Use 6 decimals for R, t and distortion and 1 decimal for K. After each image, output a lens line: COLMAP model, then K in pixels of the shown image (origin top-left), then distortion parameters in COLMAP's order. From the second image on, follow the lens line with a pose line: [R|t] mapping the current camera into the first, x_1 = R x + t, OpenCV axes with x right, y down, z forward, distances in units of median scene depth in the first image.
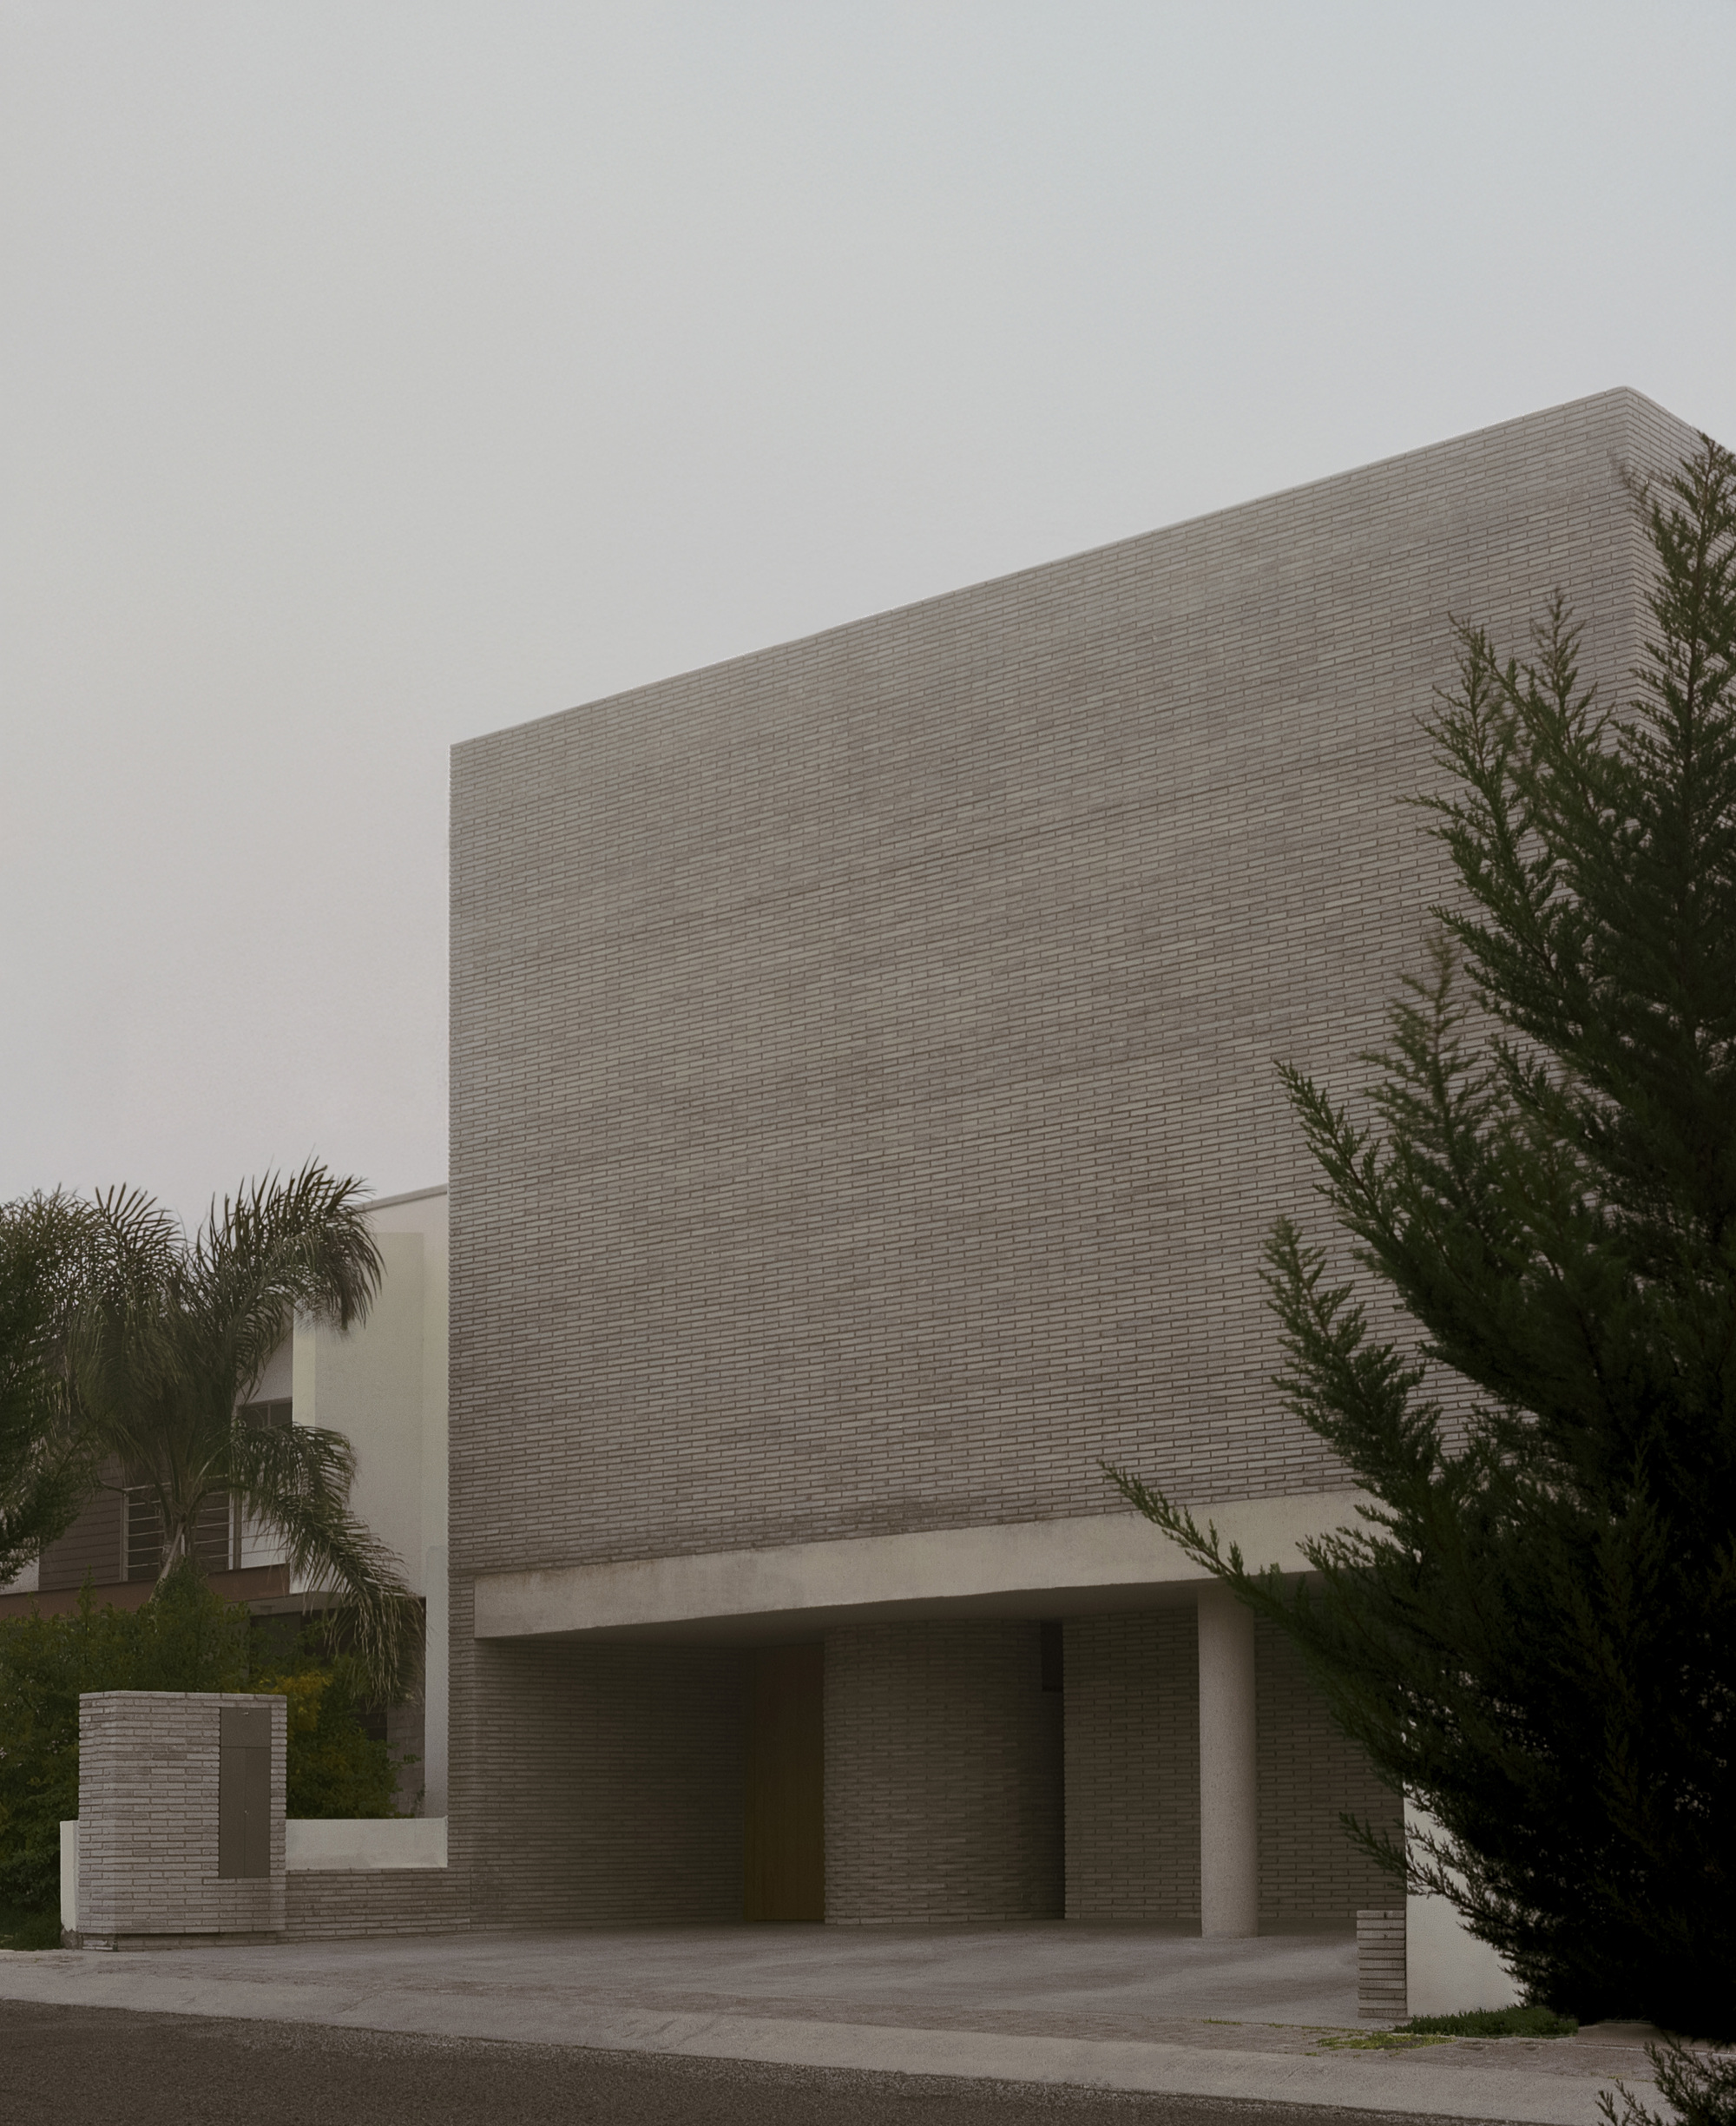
lens RADIAL K [[3306.2, 0, 866.3], [0, 3306.2, 1070.3], [0, 0, 1]] dist [-0.145777, 0.000000]
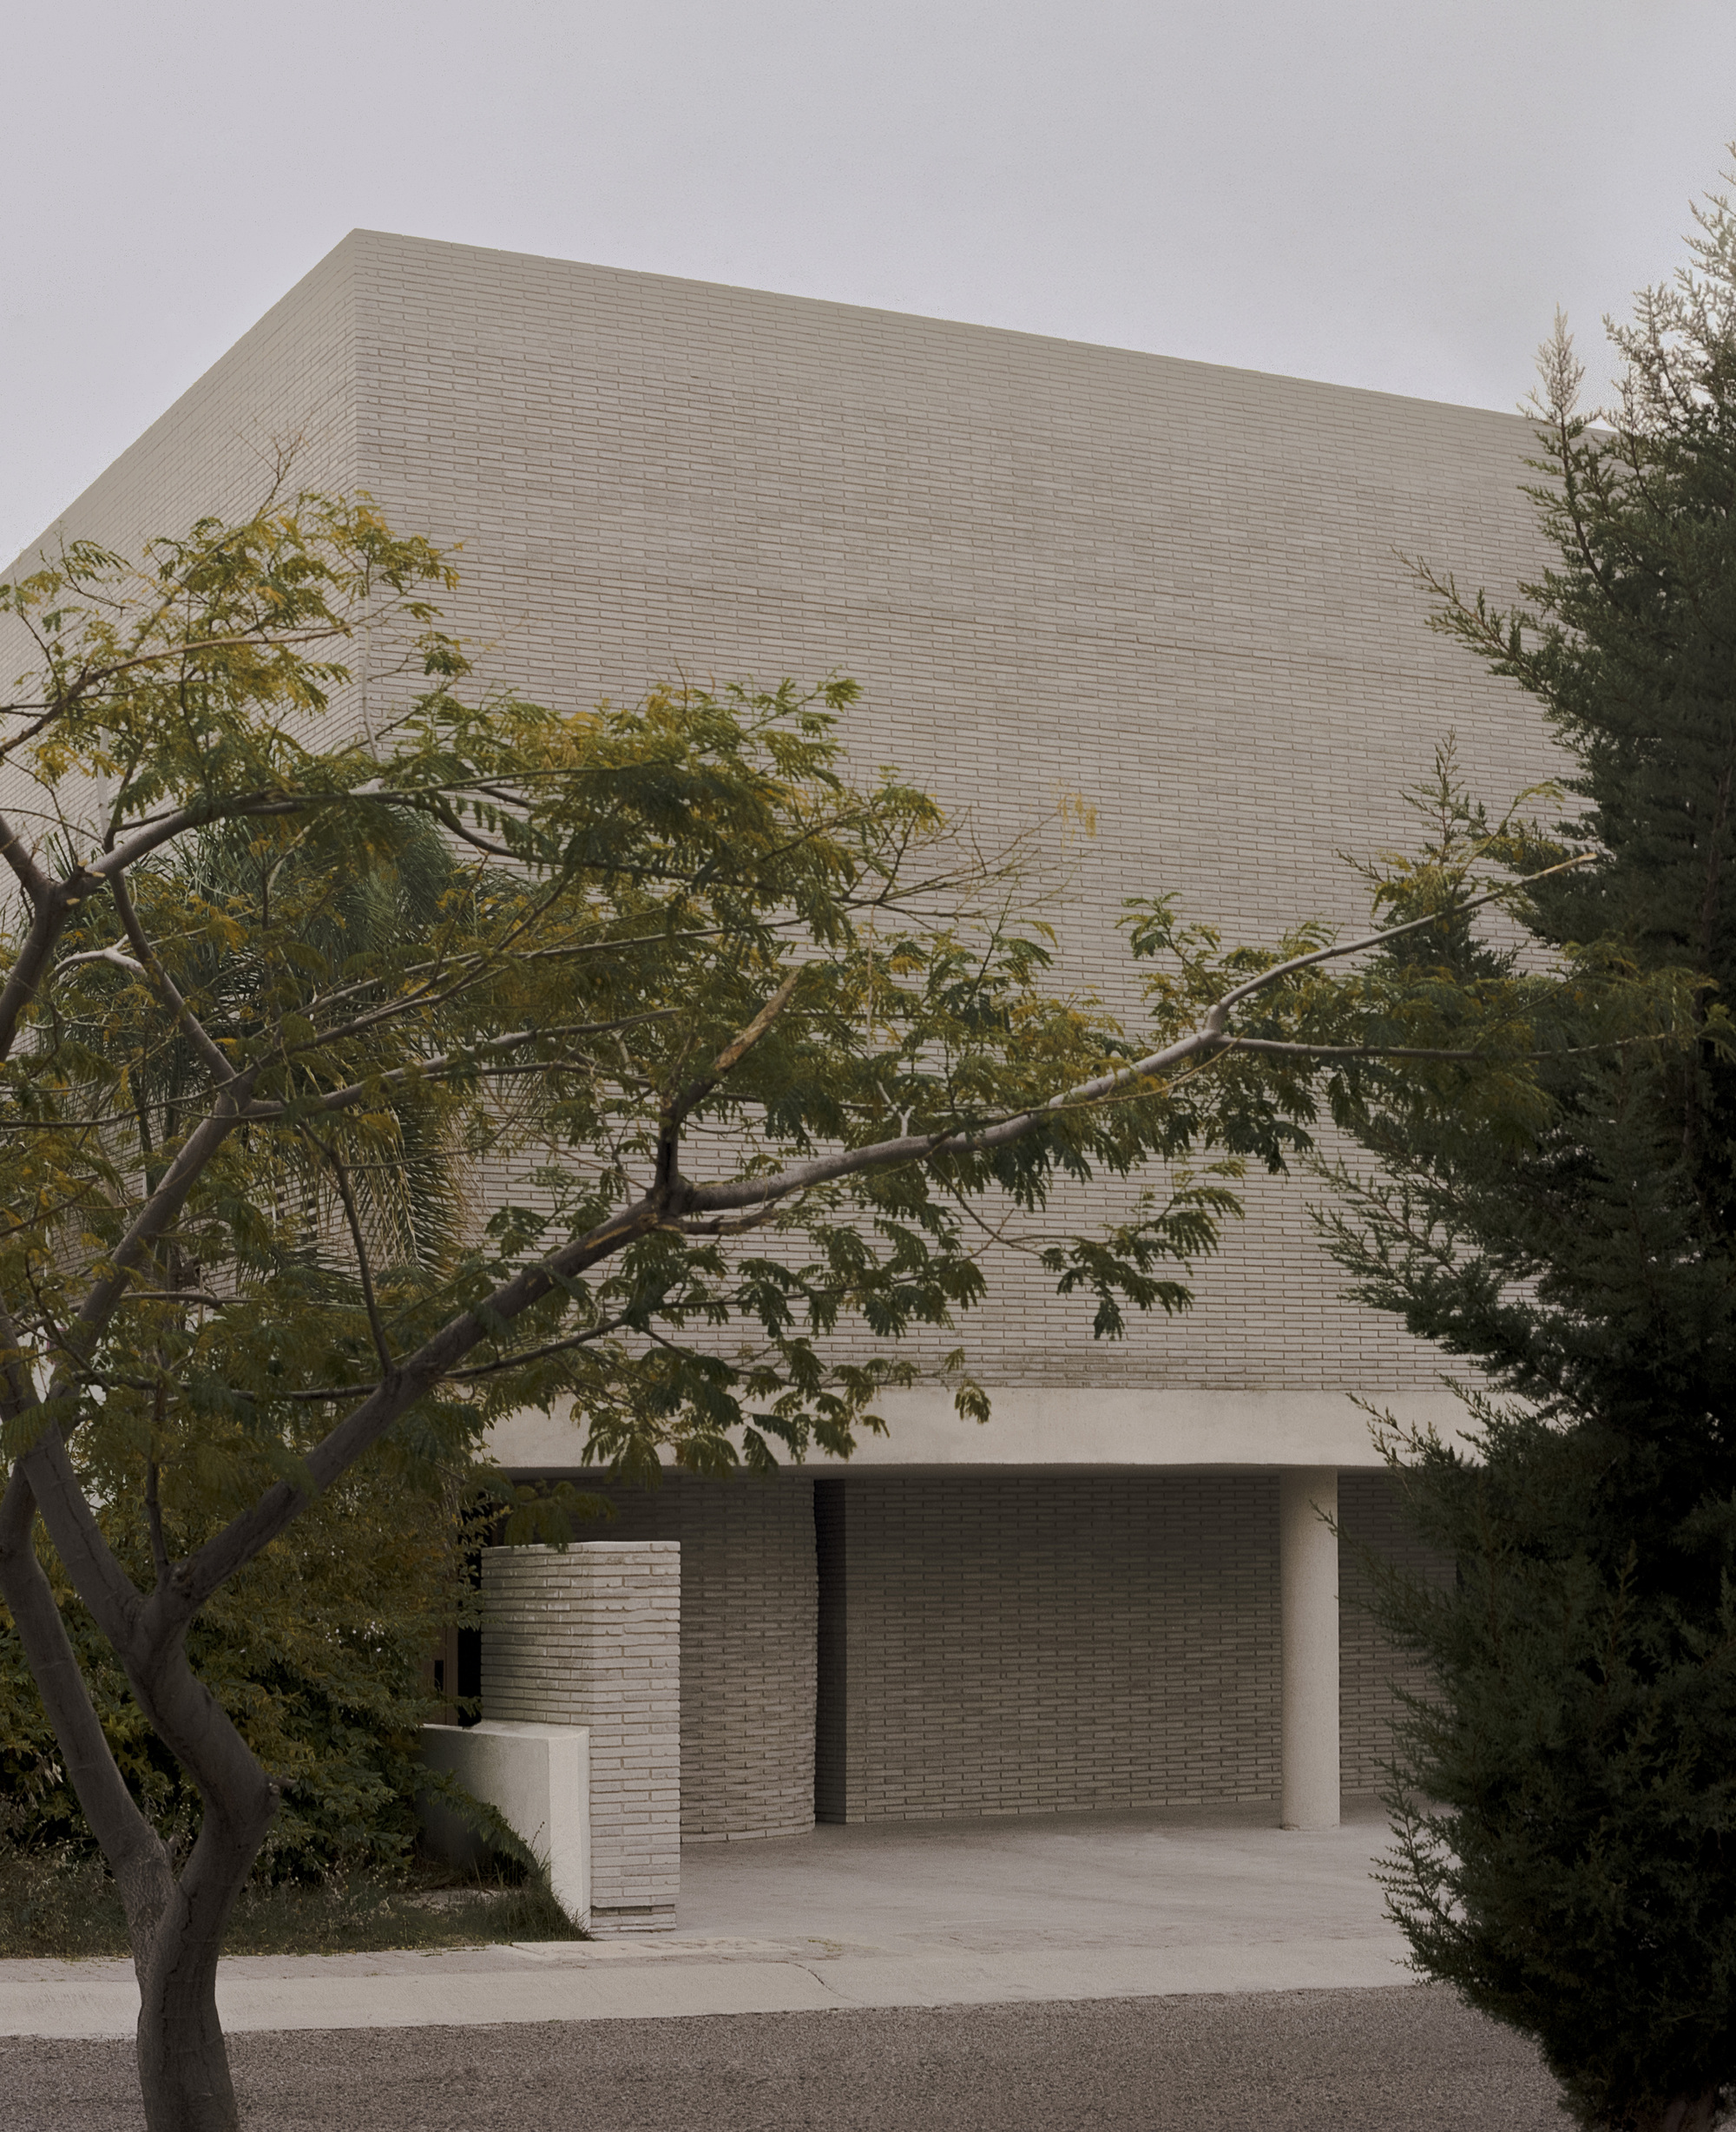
lens RADIAL K [[3315.6, 0, 868.7], [0, 3315.6, 1069.4], [0, 0, 1]] dist [-0.145777, 0.000000]
pose [[0.449770, 0.159833, 0.878727, -0.820218], [-0.196502, 0.977458, -0.077213, 0.139524], [-0.871260, -0.137944, 0.471039, 0.657833]]
